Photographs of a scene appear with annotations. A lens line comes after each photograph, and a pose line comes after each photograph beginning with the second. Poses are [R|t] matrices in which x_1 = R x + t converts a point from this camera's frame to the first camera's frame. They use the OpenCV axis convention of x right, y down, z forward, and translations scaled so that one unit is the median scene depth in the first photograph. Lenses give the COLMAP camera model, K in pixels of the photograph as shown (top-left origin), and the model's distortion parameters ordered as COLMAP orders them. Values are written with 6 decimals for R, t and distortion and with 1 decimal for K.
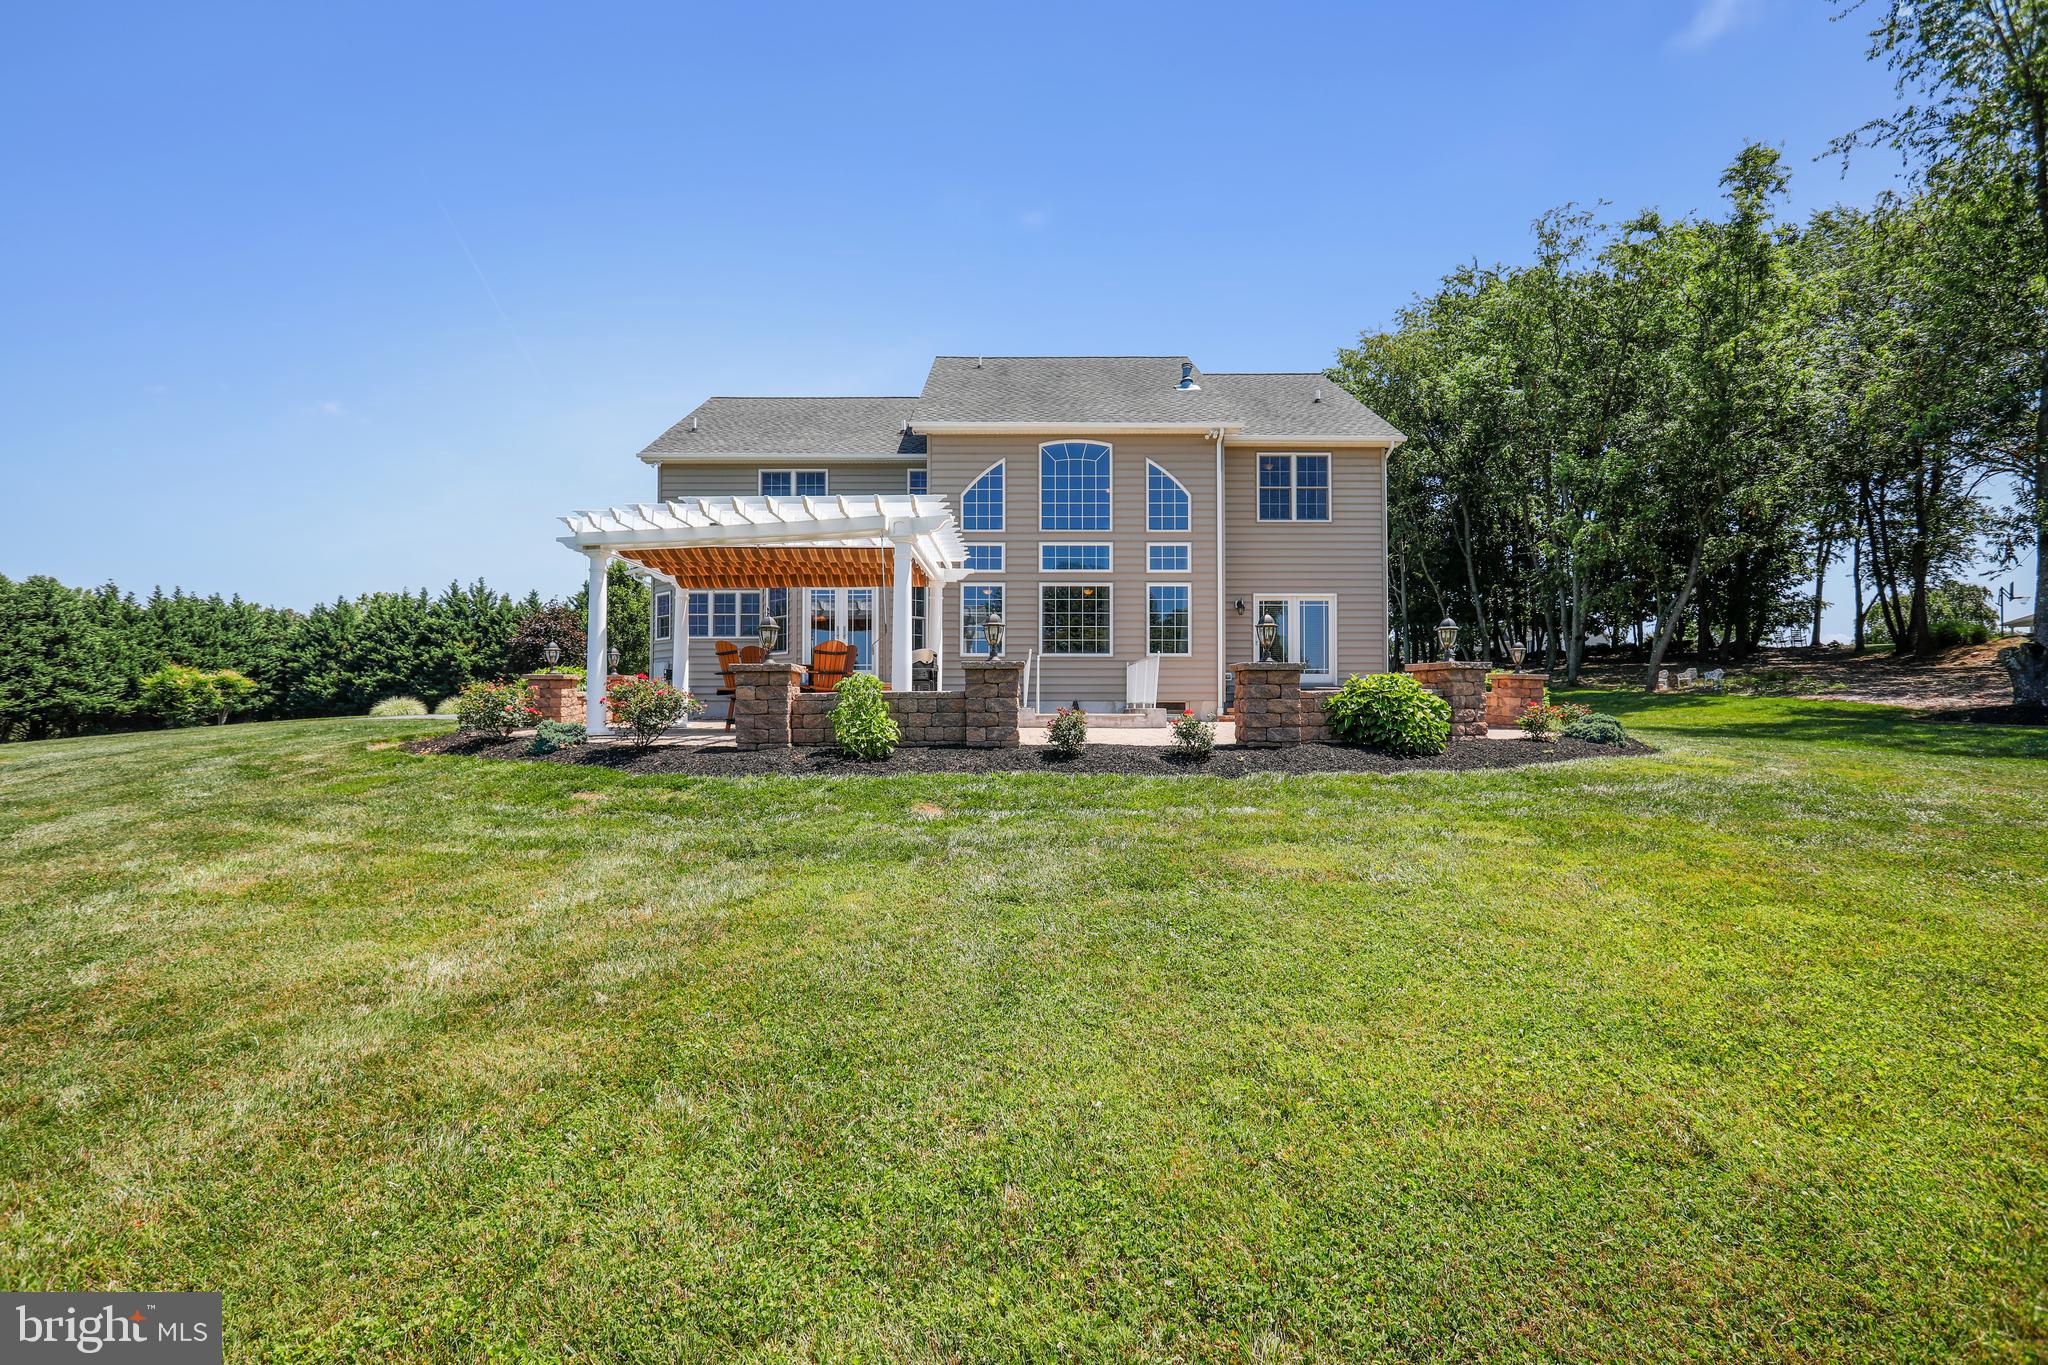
lens RADIAL K [[946.2, 0, 1024.0], [0, 946.2, 682.5], [0, 0, 1]] dist [-0.000663, 0.000011]
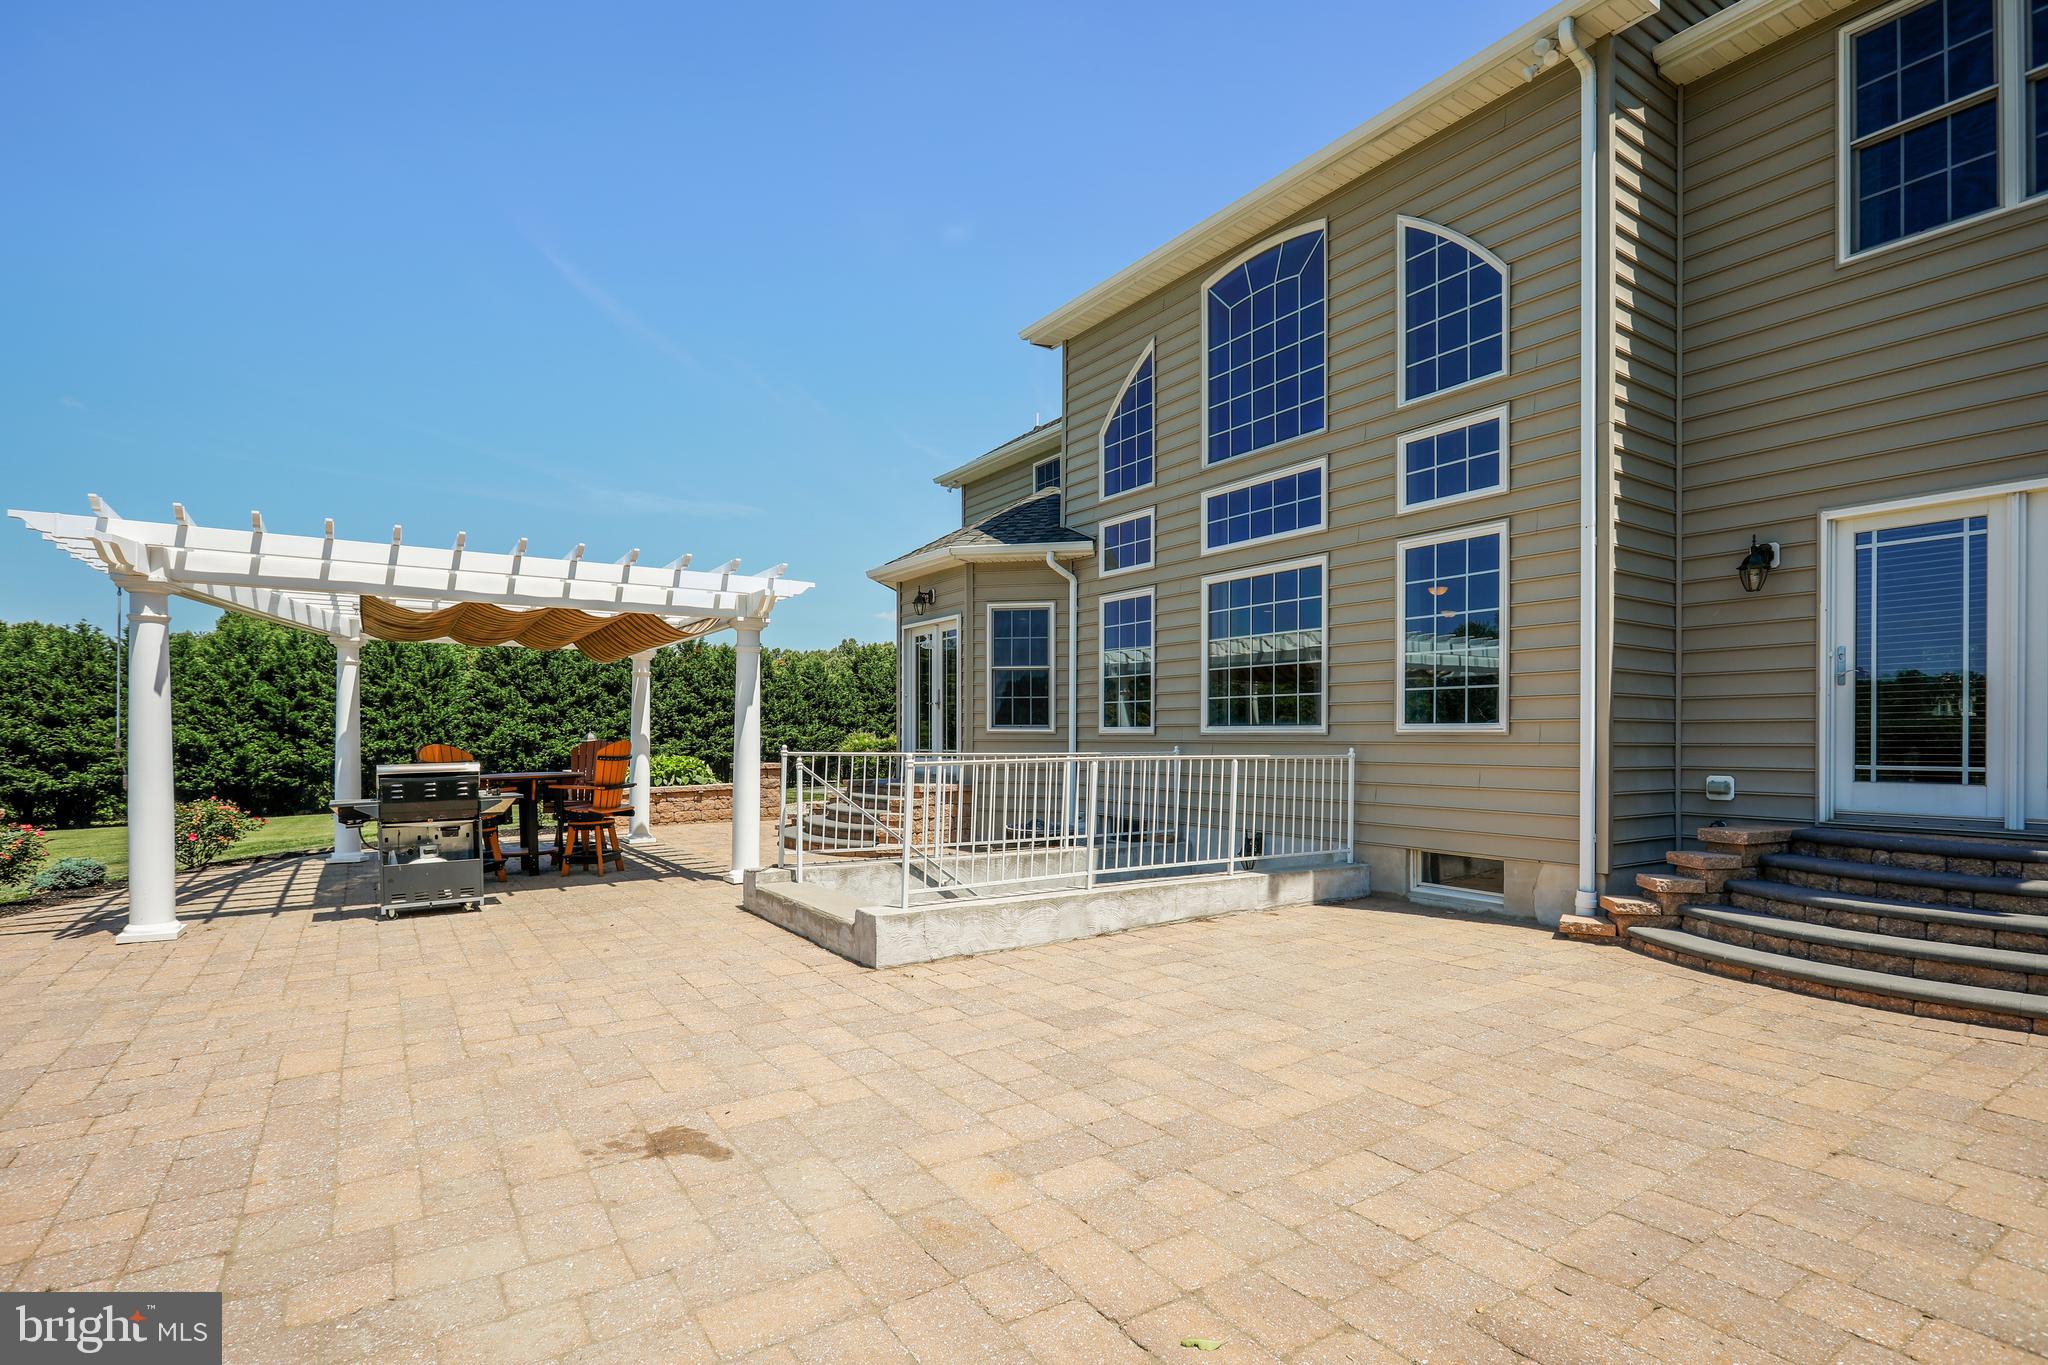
lens RADIAL K [[994.8, 0, 1026.8], [0, 994.8, 736.2], [0, 0, 1]] dist [-0.004809, 0.000100]
pose [[0.548975, 0.001874, -0.835836, 0.384188], [0.021451, 0.999637, 0.016331, -0.035673], [0.835563, -0.026895, 0.548736, 0.646762]]
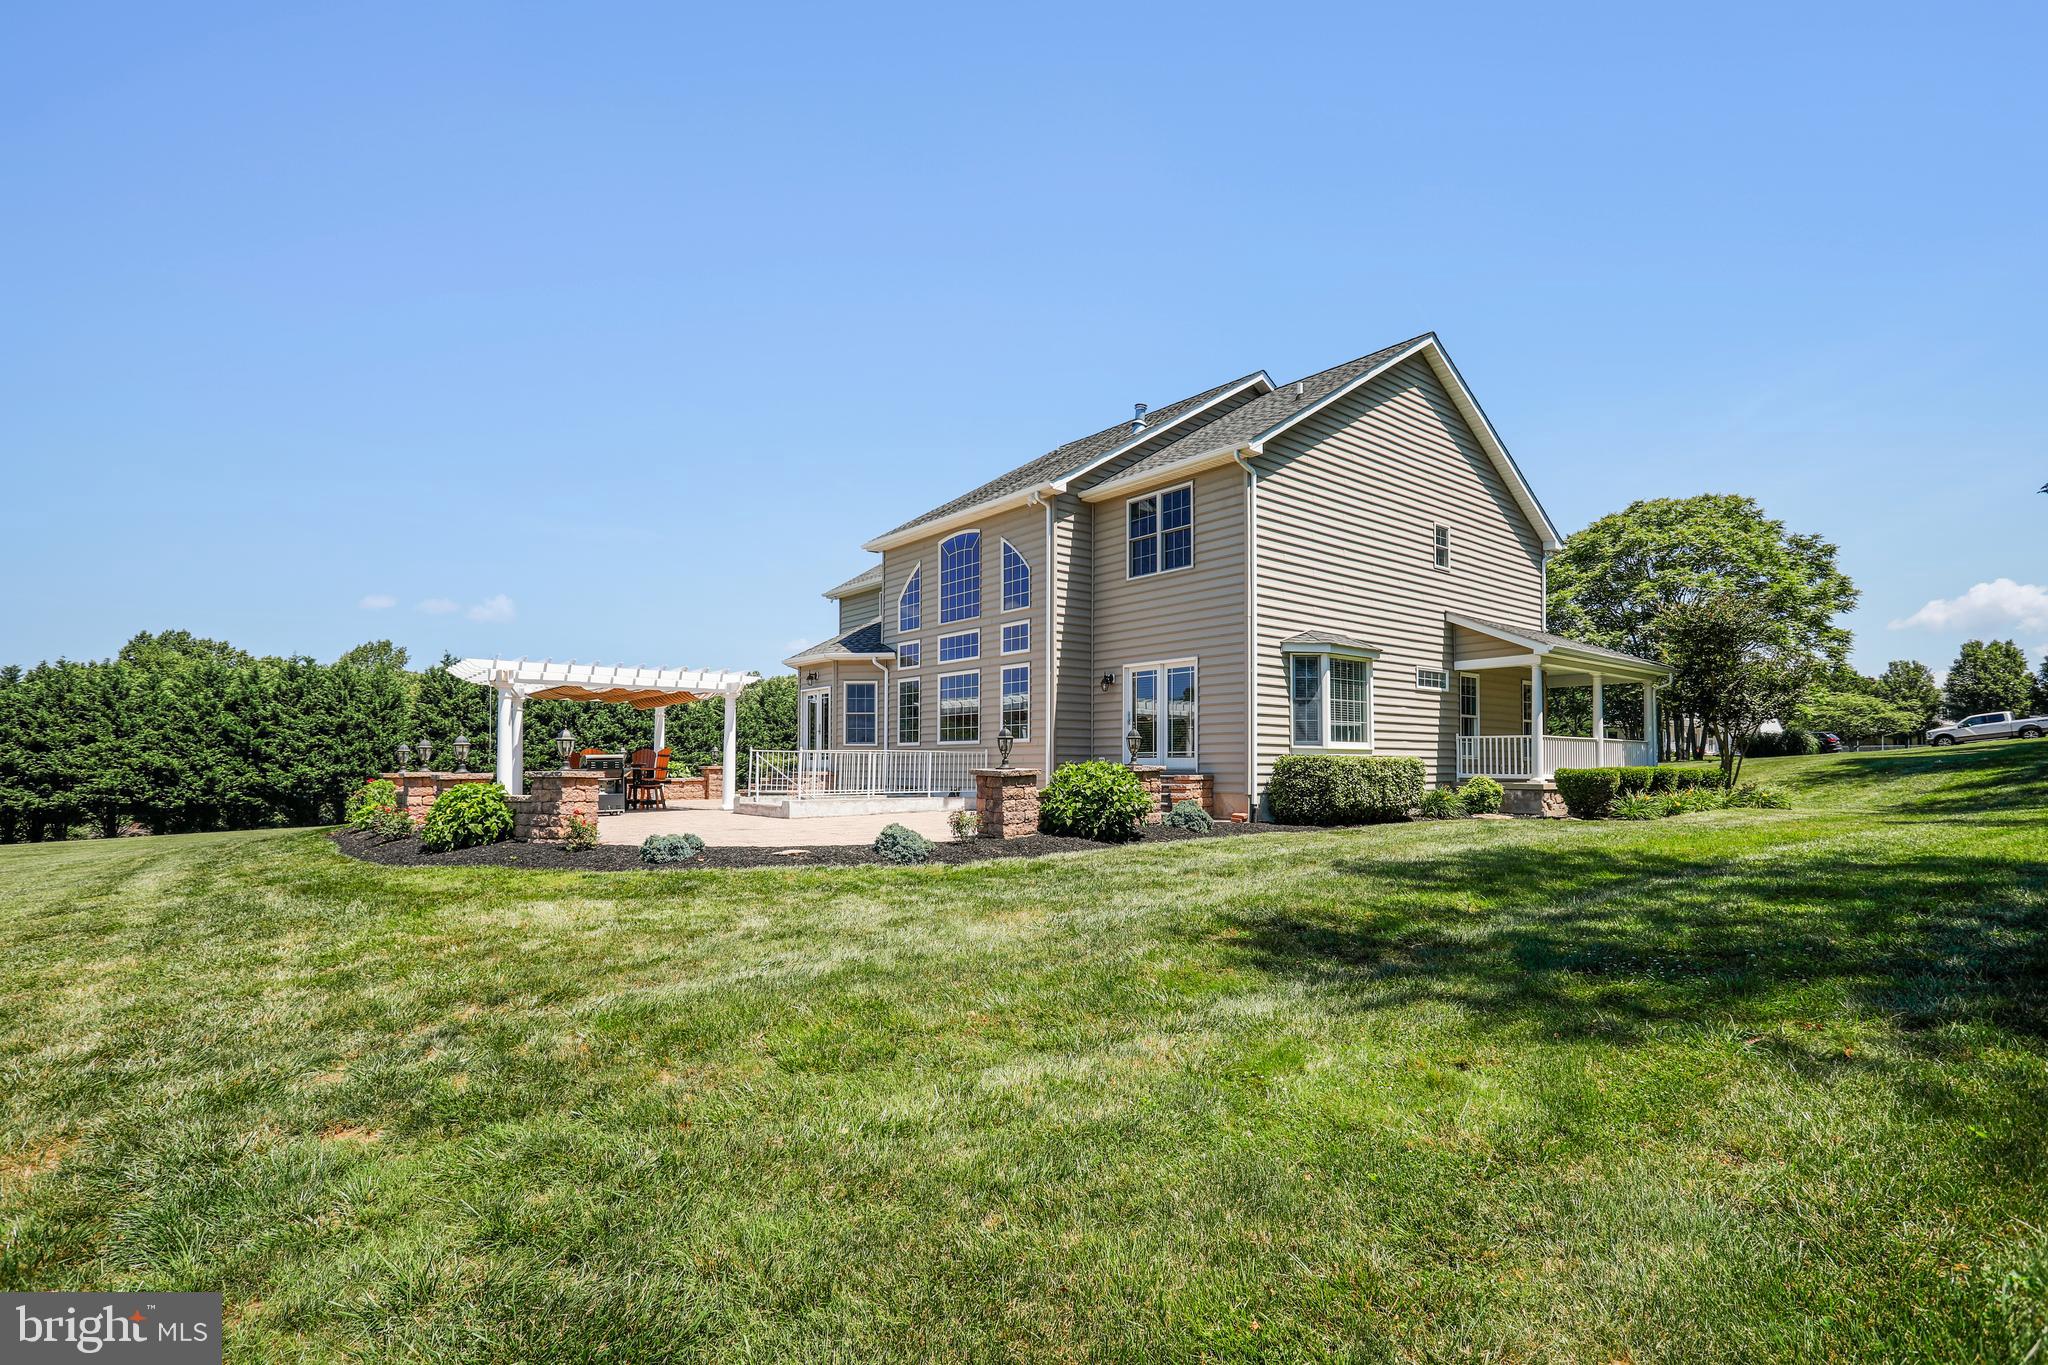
lens RADIAL K [[994.8, 0, 1026.8], [0, 994.8, 736.2], [0, 0, 1]] dist [-0.004809, 0.000100]
pose [[0.625359, -0.022937, -0.780000, 0.933642], [0.020661, 0.999704, -0.012833, -0.020423], [0.780064, -0.008090, 0.625648, 0.383304]]
